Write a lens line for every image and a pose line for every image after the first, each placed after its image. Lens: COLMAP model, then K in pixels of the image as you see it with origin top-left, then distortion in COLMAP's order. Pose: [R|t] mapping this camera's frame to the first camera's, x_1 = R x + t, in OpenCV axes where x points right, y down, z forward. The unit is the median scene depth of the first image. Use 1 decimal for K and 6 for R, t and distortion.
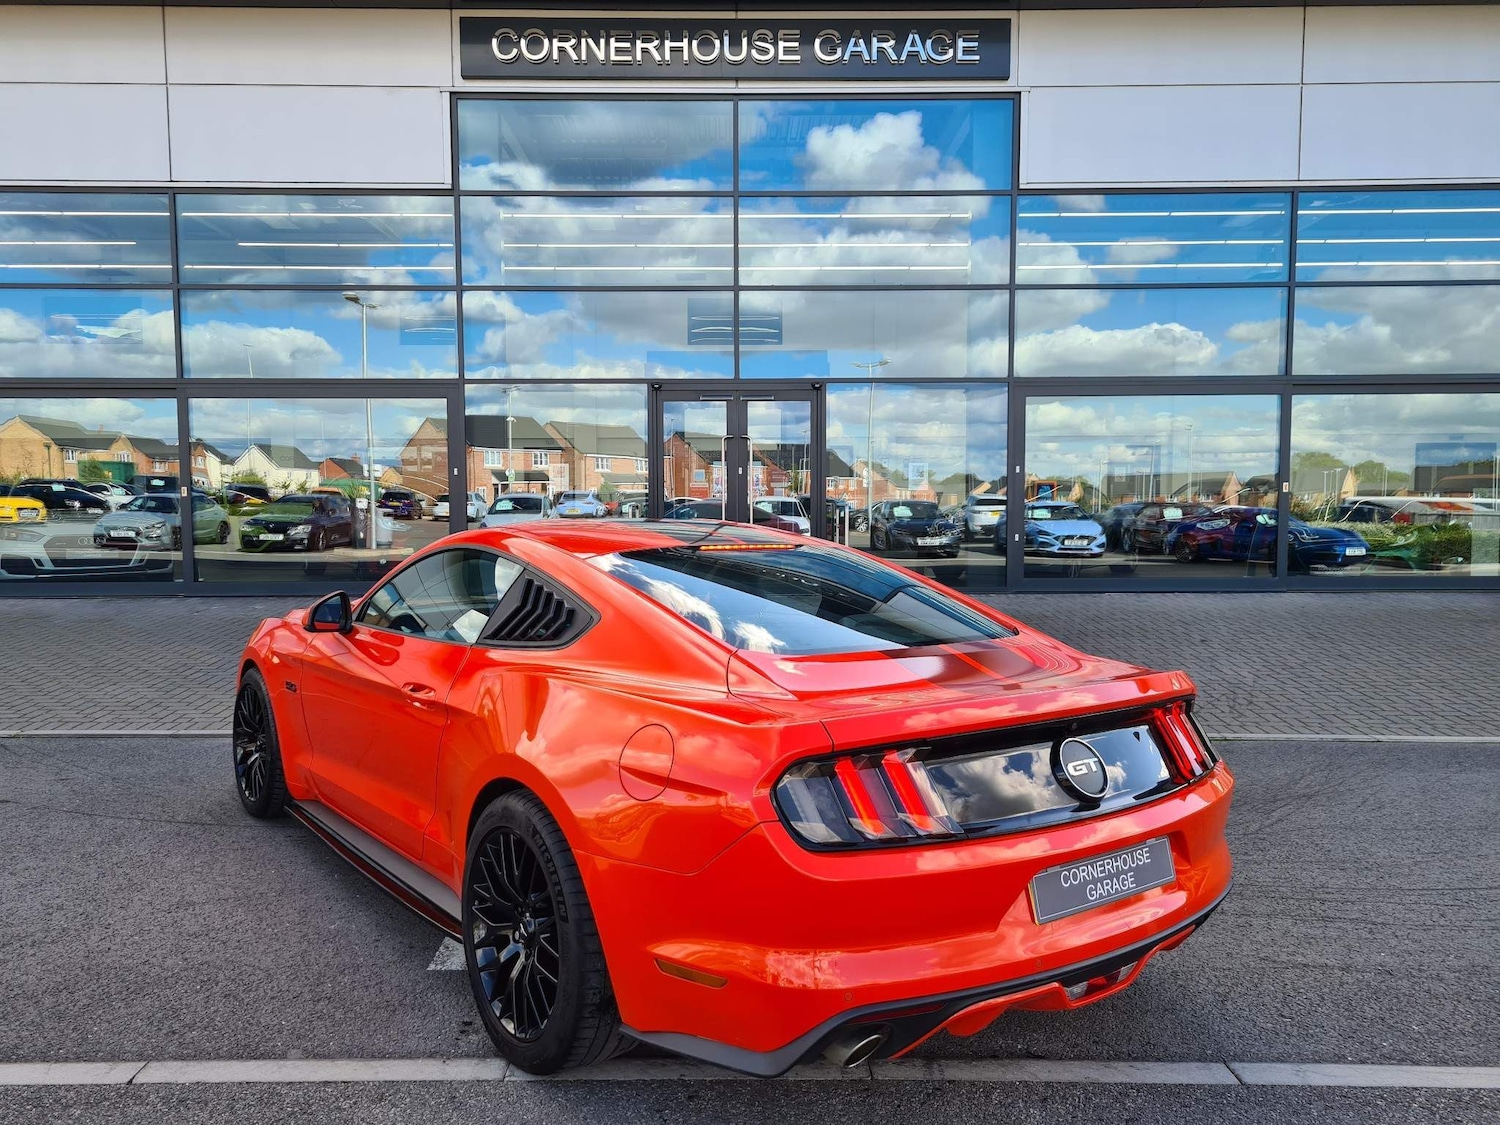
lens RADIAL K [[1109.8, 0, 742.8], [0, 1109.8, 565.7], [0, 0, 1]] dist [0.039343, -0.011063]
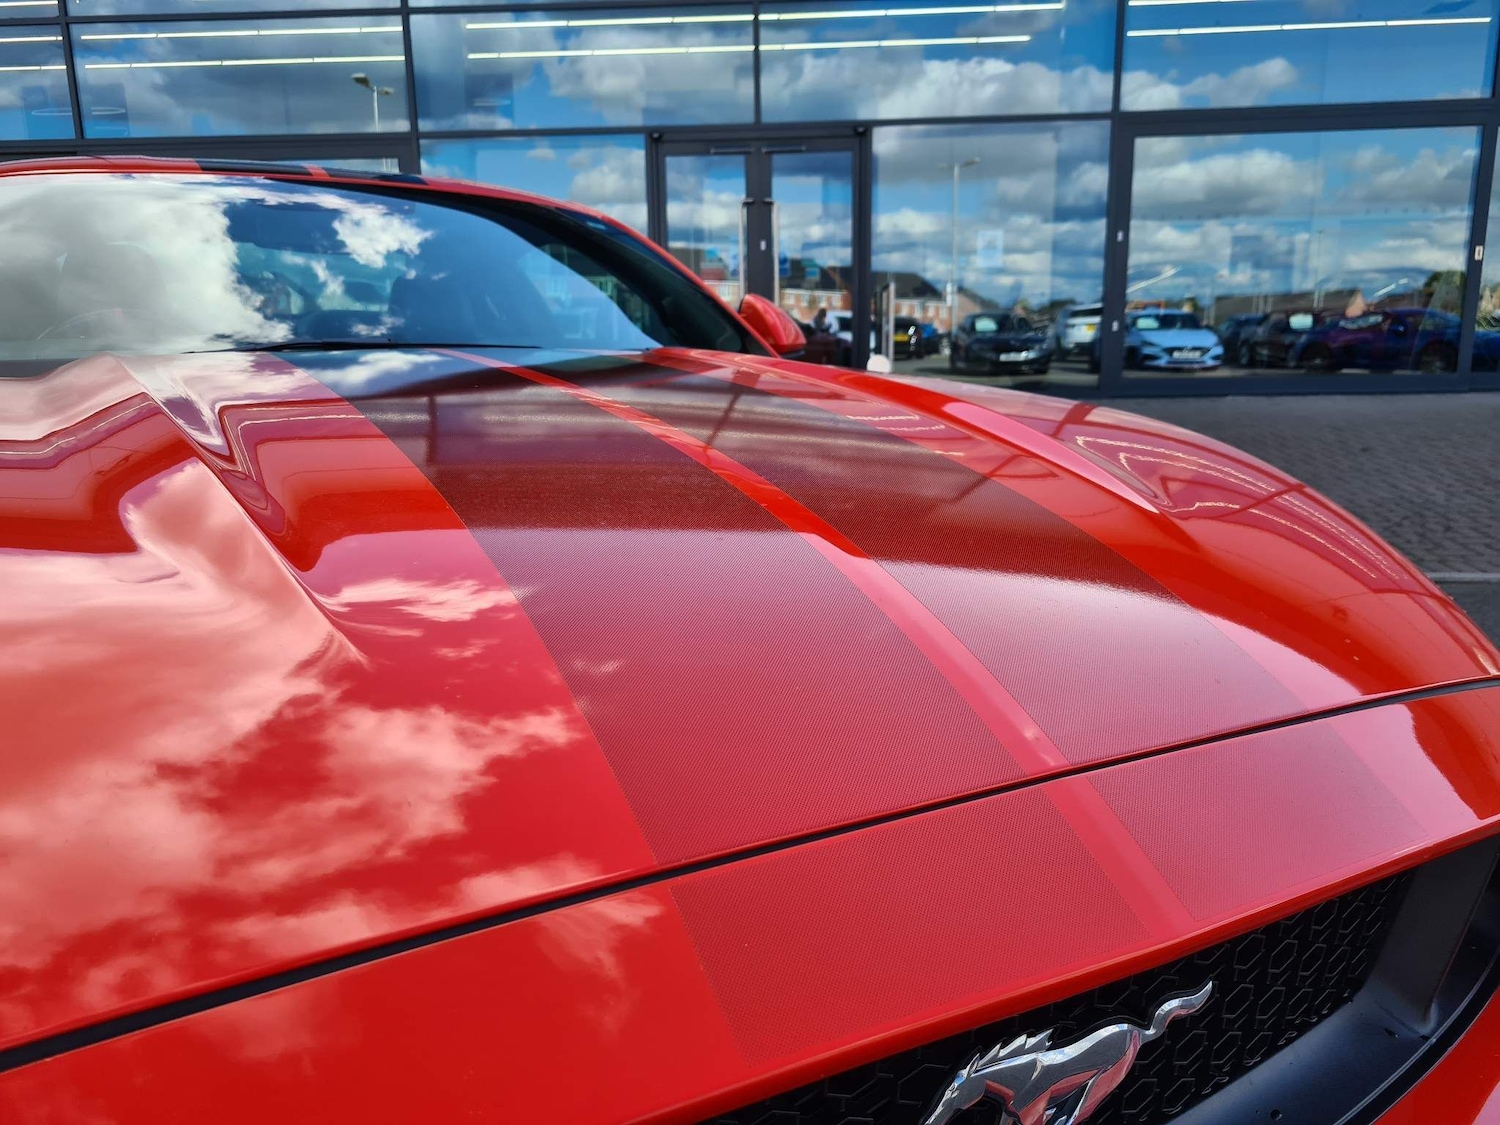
lens RADIAL K [[1118.6, 0, 750.0], [0, 1118.6, 562.5], [0, 0, 1]] dist [0.024420, -0.004571]
pose [[0.997413, 0.001553, -0.071866, 0.047813], [0.008570, 0.990067, 0.140337, 0.027222], [0.071370, -0.140590, 0.987492, 0.181555]]
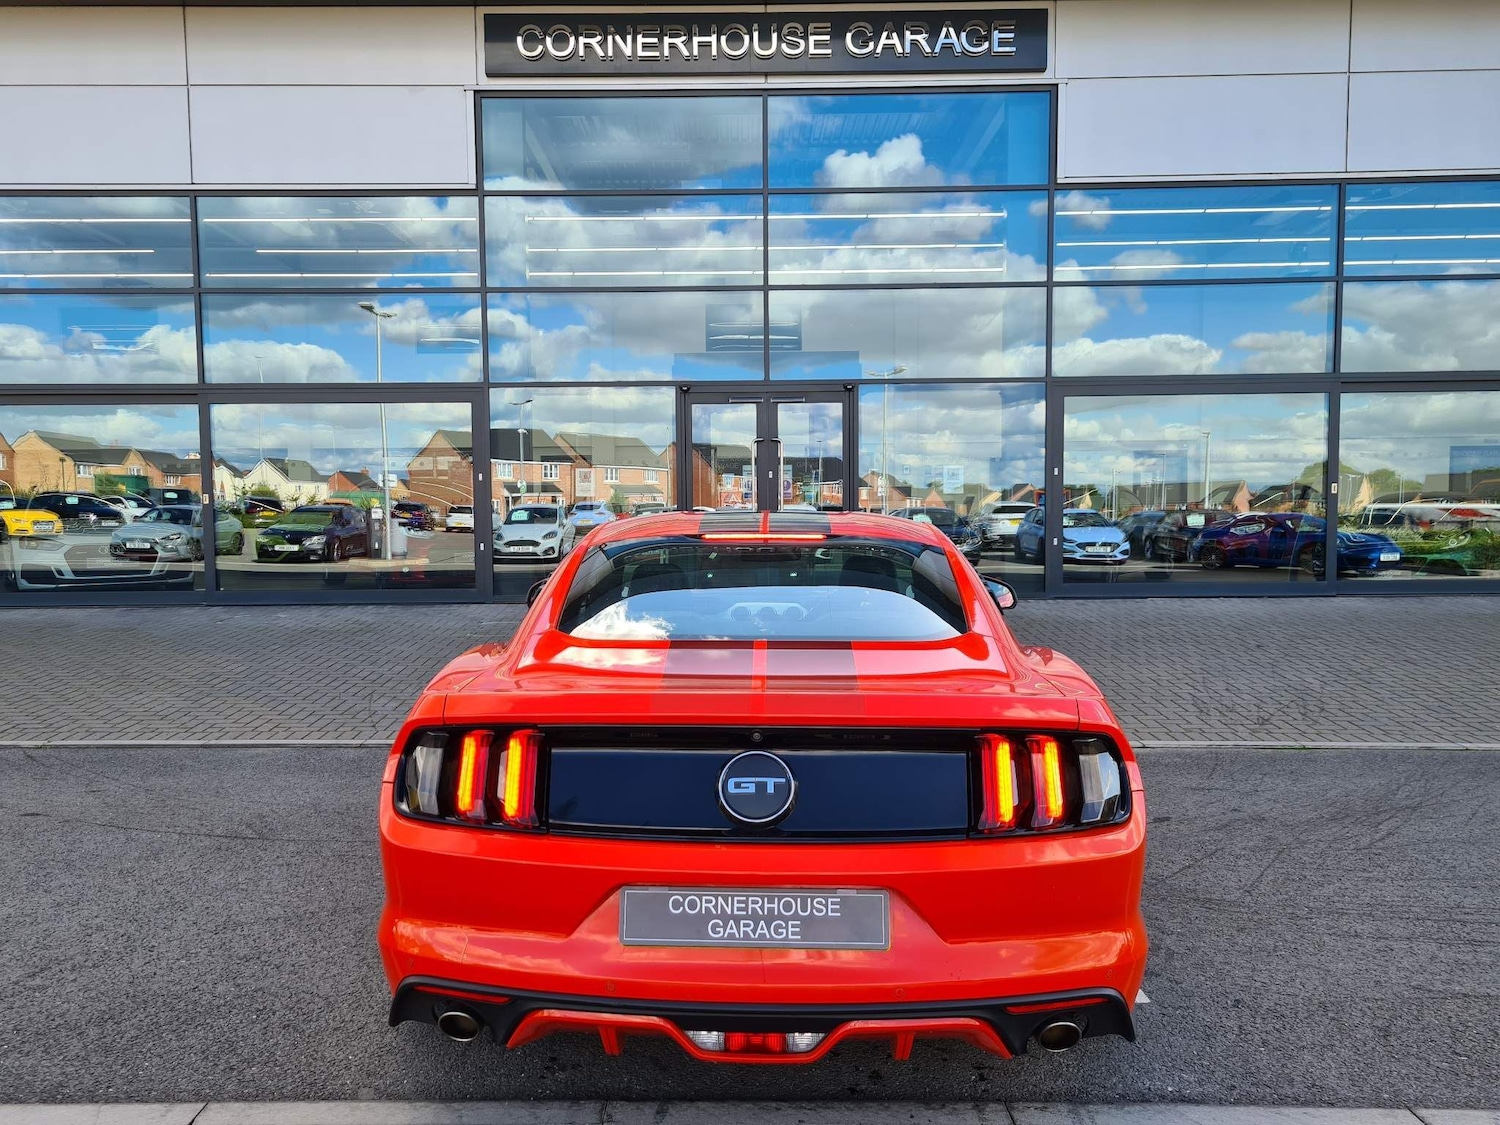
lens RADIAL K [[1108.6, 0, 734.6], [0, 1108.6, 571.5], [0, 0, 1]] dist [0.038221, -0.010016]
pose [[0.999910, -0.004280, -0.012731, -0.022806], [0.004210, 0.999976, -0.005529, 0.005224], [0.012755, 0.005475, 0.999904, 0.025320]]
